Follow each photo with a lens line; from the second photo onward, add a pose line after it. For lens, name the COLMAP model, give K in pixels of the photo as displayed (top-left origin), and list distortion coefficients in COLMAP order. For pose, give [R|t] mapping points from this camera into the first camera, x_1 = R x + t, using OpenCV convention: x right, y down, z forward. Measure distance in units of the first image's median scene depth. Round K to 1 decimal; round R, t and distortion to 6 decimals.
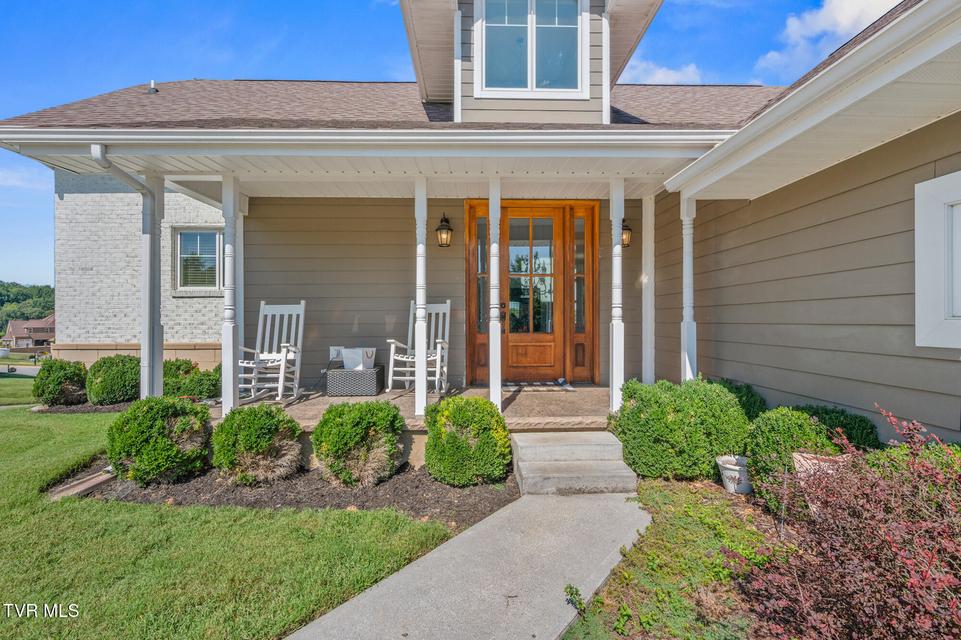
lens RADIAL K [[417.9, 0, 478.2], [0, 417.9, 321.7], [0, 0, 1]] dist [-0.000701, 0.000048]
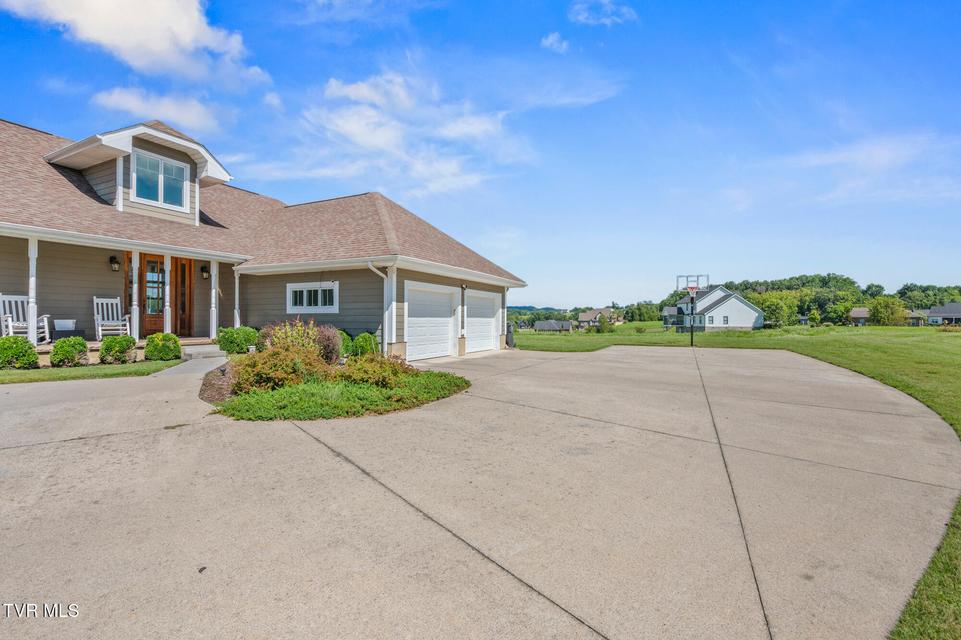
lens RADIAL K [[417.9, 0, 476.4], [0, 417.9, 320.5], [0, 0, 1]] dist [-0.000701, 0.000048]
pose [[0.453155, -0.000214, 0.891432, -1.514283], [-0.008130, 0.999957, 0.004373, 0.054581], [-0.891395, -0.009229, 0.453133, -2.079907]]
